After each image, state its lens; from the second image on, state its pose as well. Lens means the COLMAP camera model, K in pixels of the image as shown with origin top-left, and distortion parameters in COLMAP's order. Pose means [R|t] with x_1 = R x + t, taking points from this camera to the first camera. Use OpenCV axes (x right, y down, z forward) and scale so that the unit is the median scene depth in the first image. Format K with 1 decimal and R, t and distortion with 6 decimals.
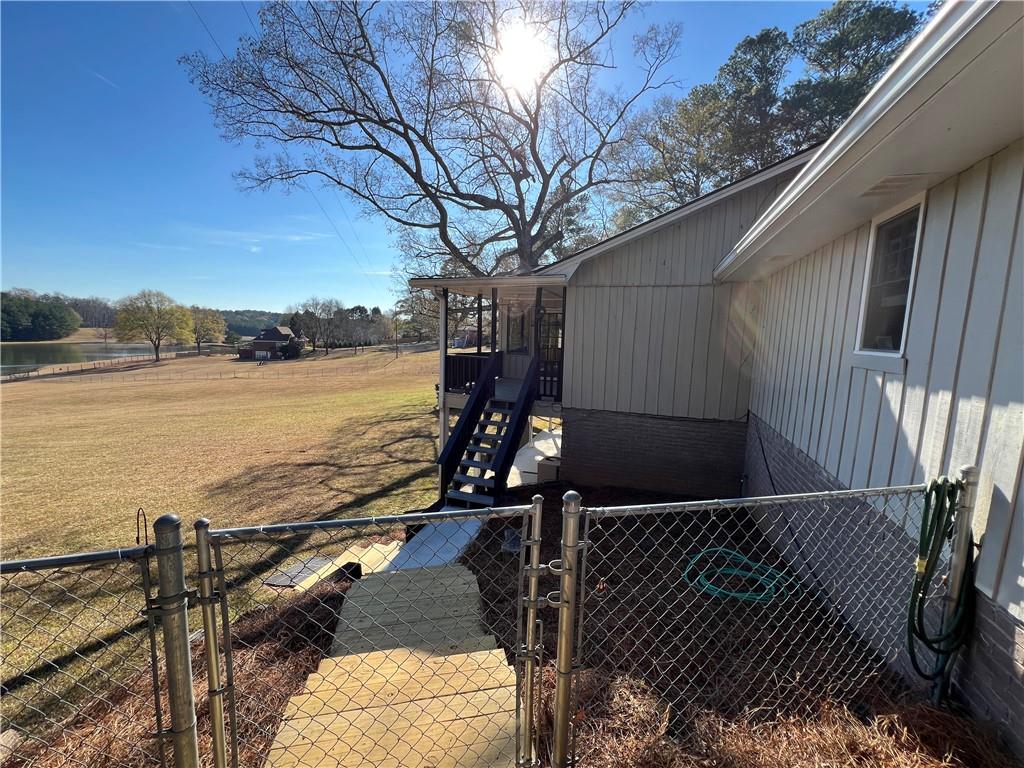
lens RADIAL K [[410.4, 0, 509.3], [0, 410.4, 382.7], [0, 0, 1]] dist [-0.001267, 0.000043]
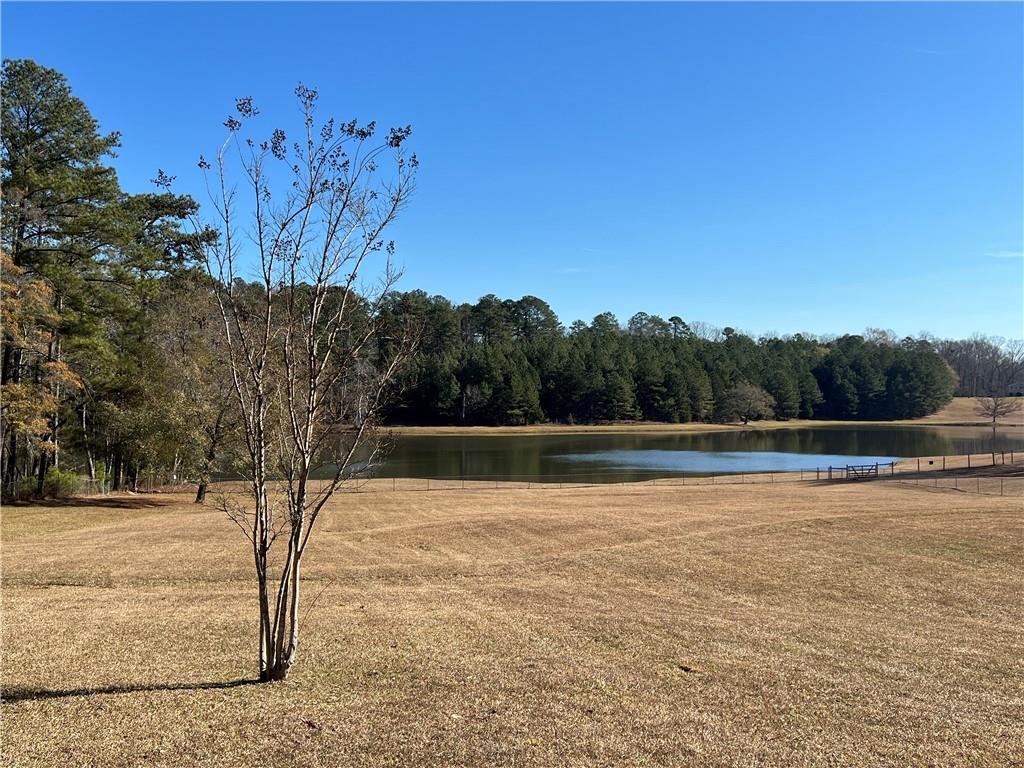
lens RADIAL K [[995.2, 0, 508.1], [0, 995.2, 381.8], [0, 0, 1]] dist [0.058319, 0.000000]
pose [[0.347824, -0.036229, -0.936859, -2.032248], [-0.107568, 0.991112, -0.078263, 0.076625], [0.931369, 0.127998, 0.340836, 1.721037]]
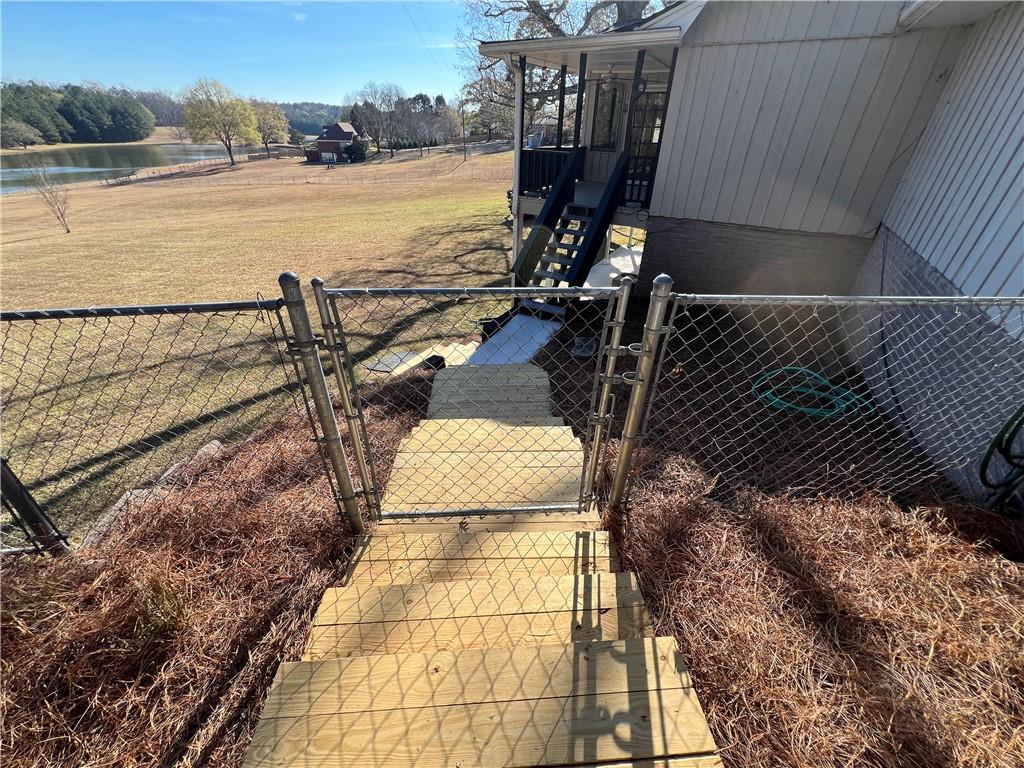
lens RADIAL K [[410.4, 0, 509.6], [0, 410.4, 381.7], [0, 0, 1]] dist [-0.001267, 0.000043]
pose [[0.985364, 0.081713, -0.149599, -0.004137], [-0.011602, 0.907729, 0.419397, 0.010312], [0.170066, -0.411523, 0.895392, -0.001651]]
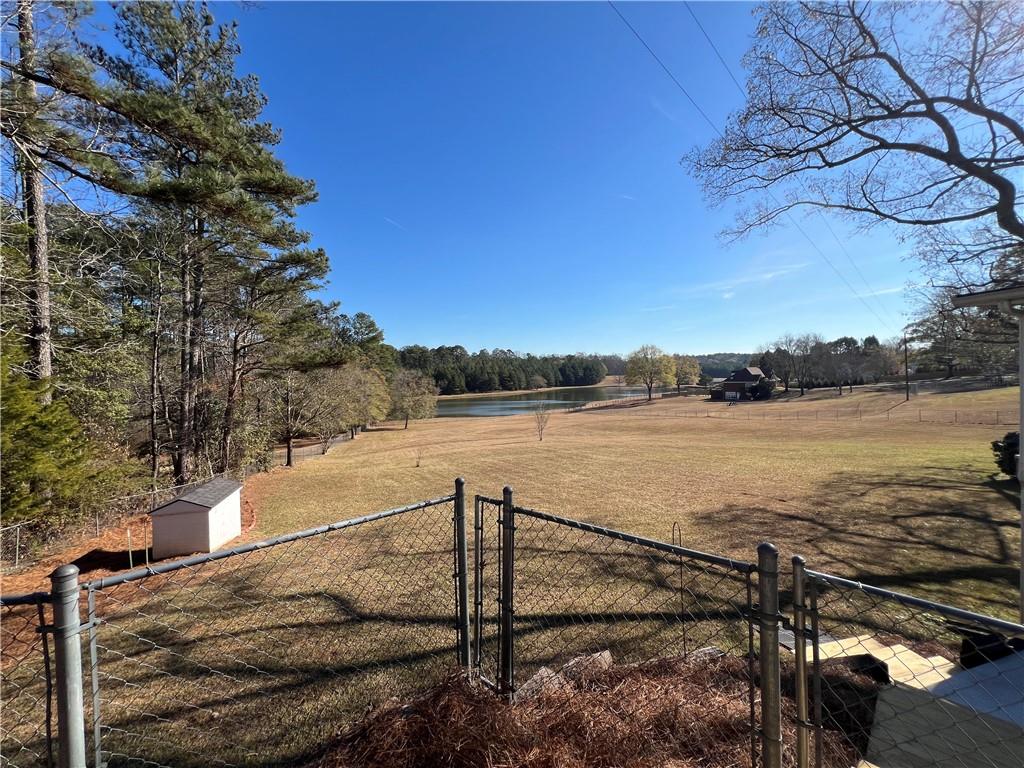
lens RADIAL K [[410.4, 0, 511.4], [0, 410.4, 382.3], [0, 0, 1]] dist [-0.001267, 0.000043]
pose [[0.513603, -0.024451, -0.857679, -0.015106], [-0.060811, 0.996043, -0.064811, -0.002589], [0.855870, 0.085444, 0.510084, -0.027291]]
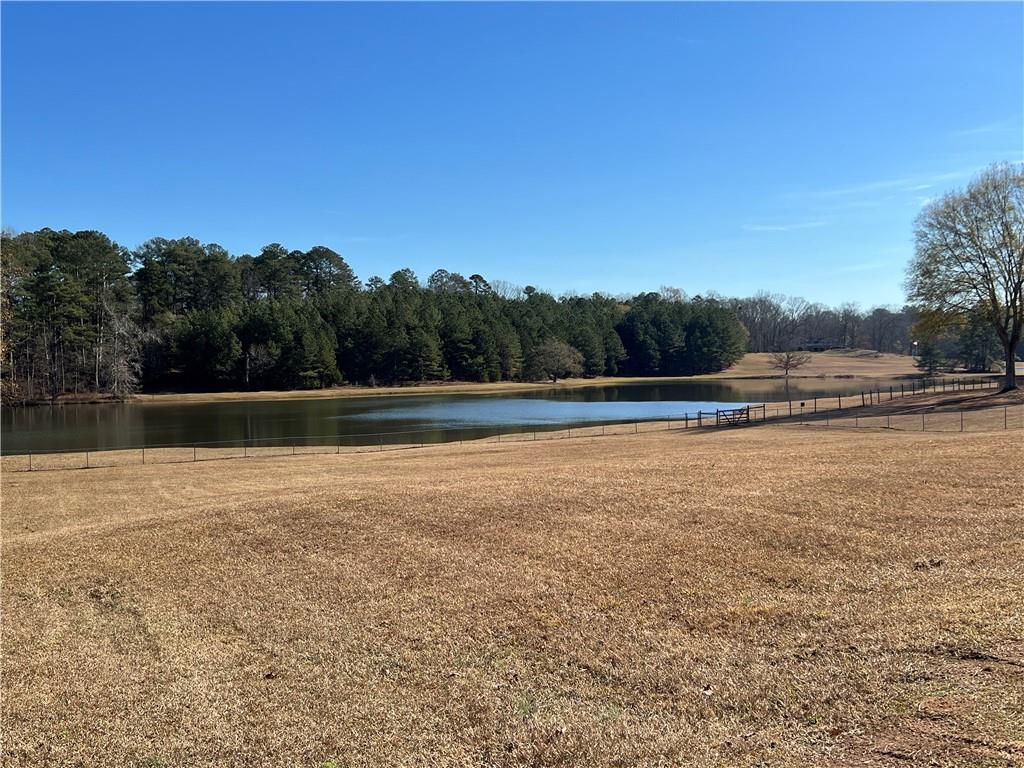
lens RADIAL K [[995.2, 0, 535.2], [0, 995.2, 387.2], [0, 0, 1]] dist [0.058319, 0.000000]
pose [[0.555108, -0.014663, -0.831649, -3.499339], [-0.067577, 0.995744, -0.062662, 0.163196], [0.829029, 0.090984, 0.551755, 2.227714]]
